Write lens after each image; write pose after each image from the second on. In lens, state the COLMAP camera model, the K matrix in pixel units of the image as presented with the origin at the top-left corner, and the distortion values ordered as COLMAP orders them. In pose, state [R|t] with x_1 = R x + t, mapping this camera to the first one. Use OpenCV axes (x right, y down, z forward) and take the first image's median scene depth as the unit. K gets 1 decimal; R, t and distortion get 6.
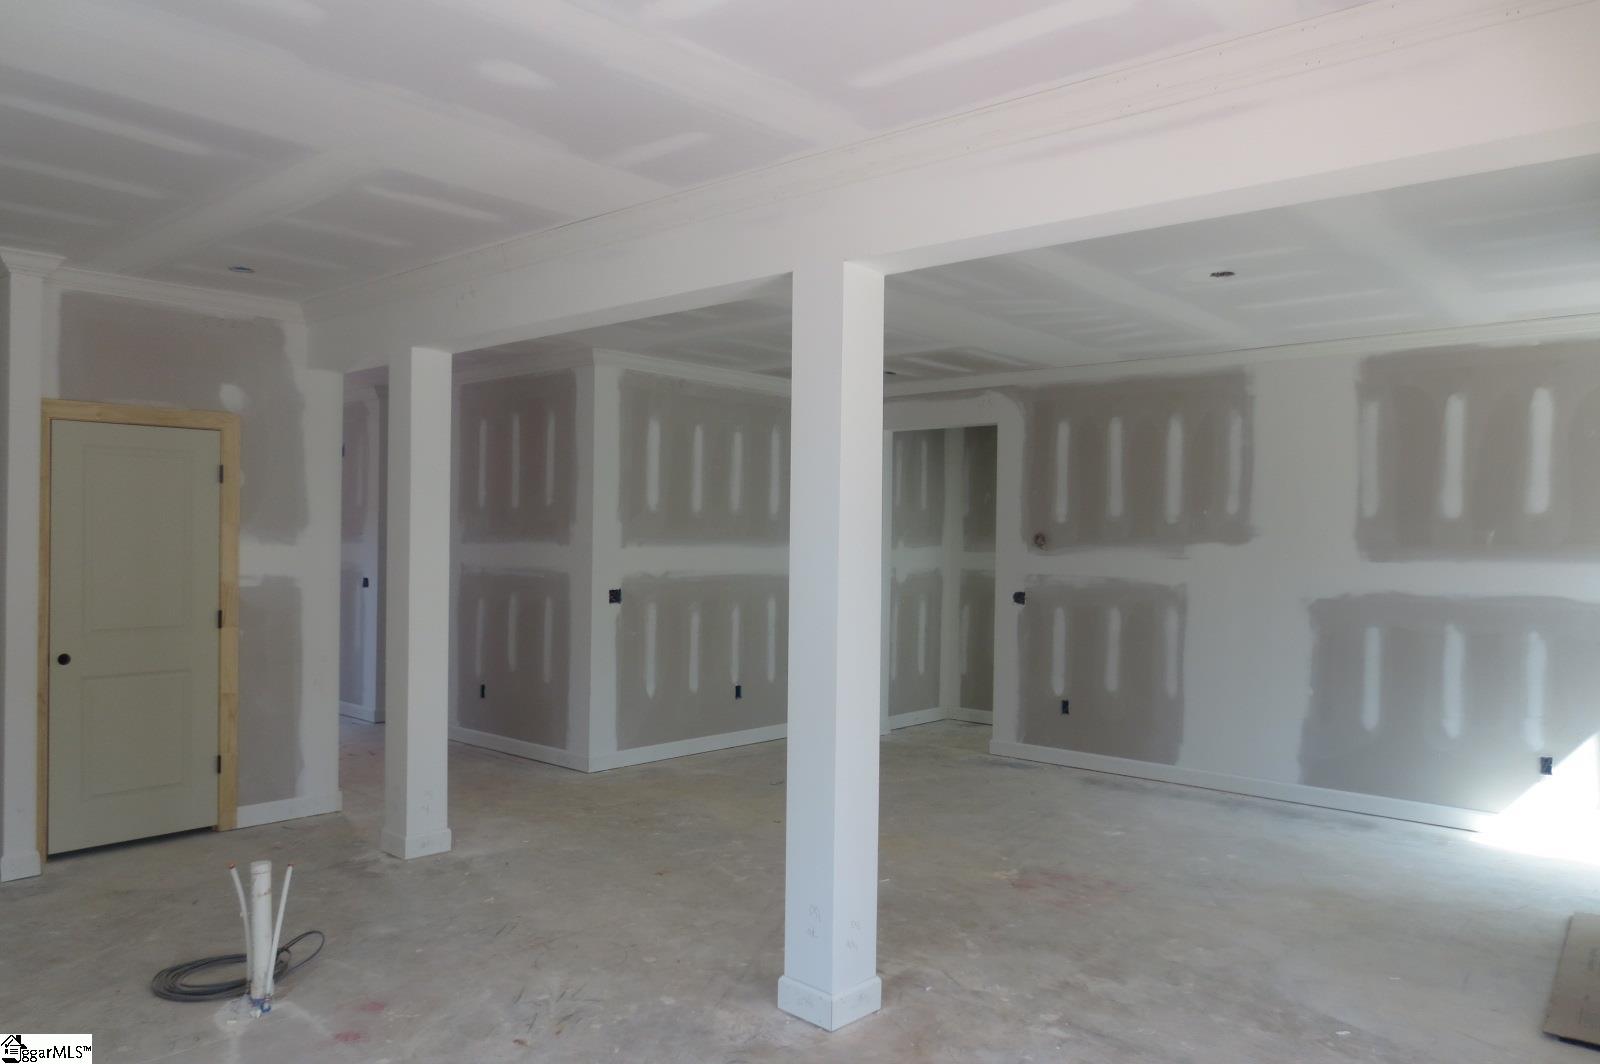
lens RADIAL K [[1147.5, 0, 794.1], [0, 1147.5, 534.0], [0, 0, 1]] dist [-0.019433, 0.000886]
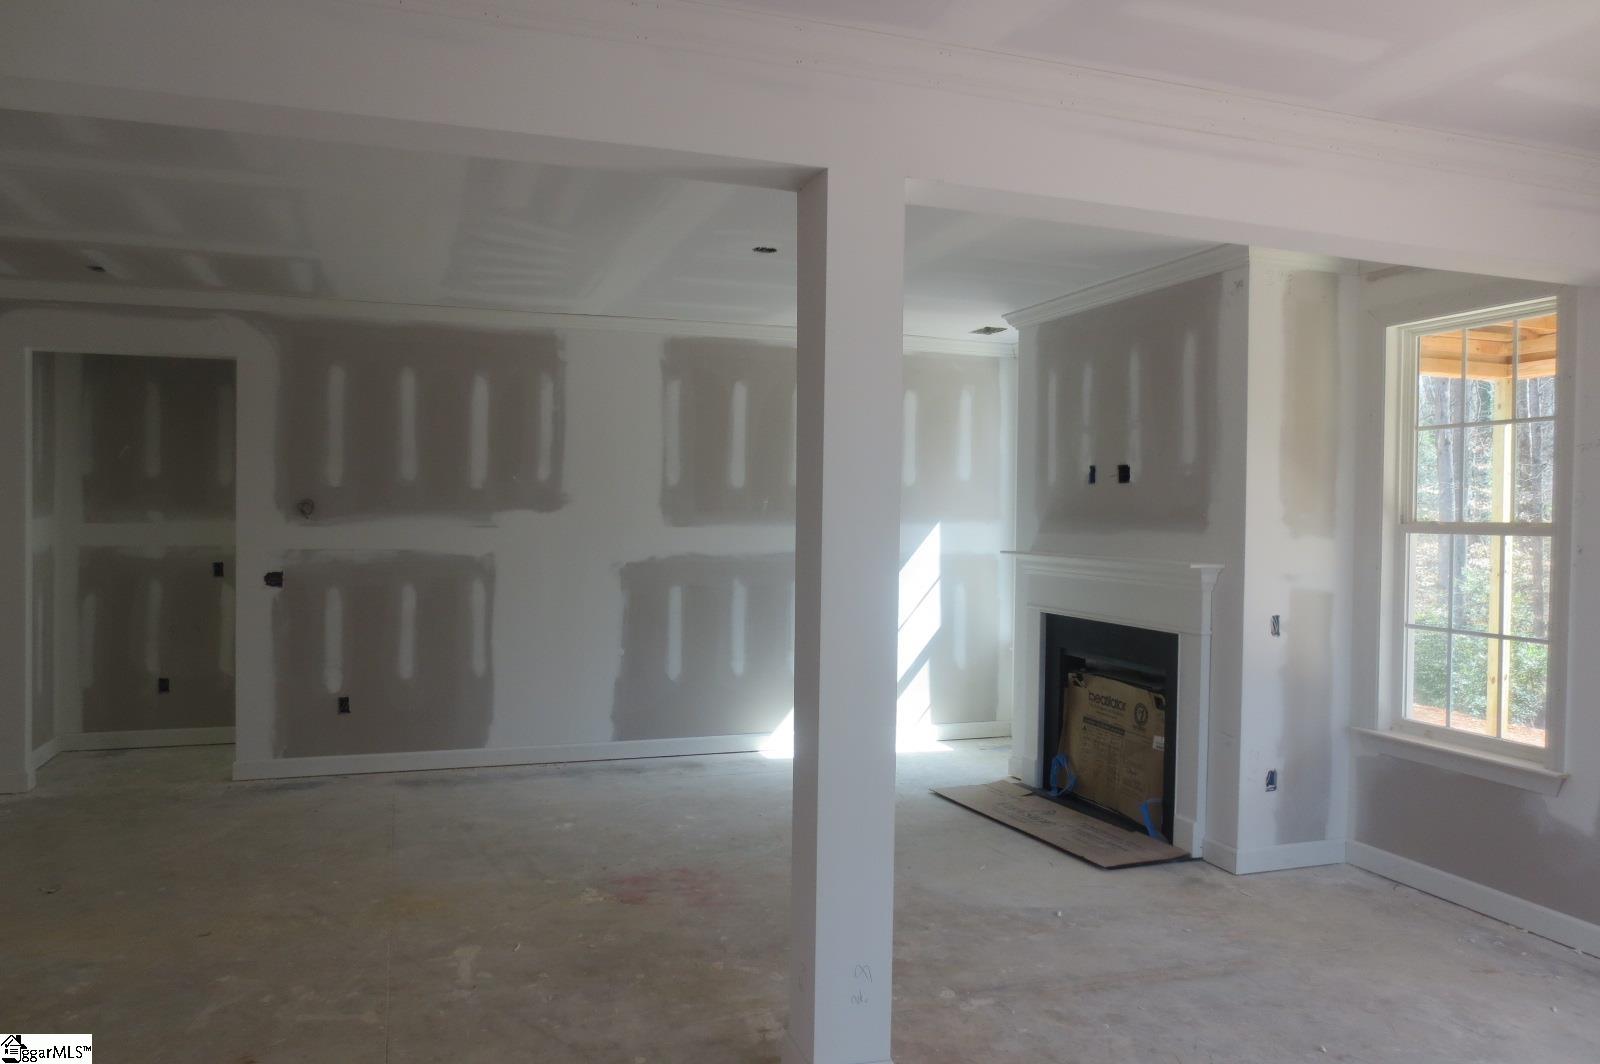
lens RADIAL K [[1138.6, 0, 800.4], [0, 1138.6, 529.8], [0, 0, 1]] dist [-0.038041, 0.024820]
pose [[0.488451, -0.021561, 0.872325, -0.362432], [-0.004514, 0.999619, 0.027235, -0.002571], [-0.872580, -0.017241, 0.488167, 0.339048]]
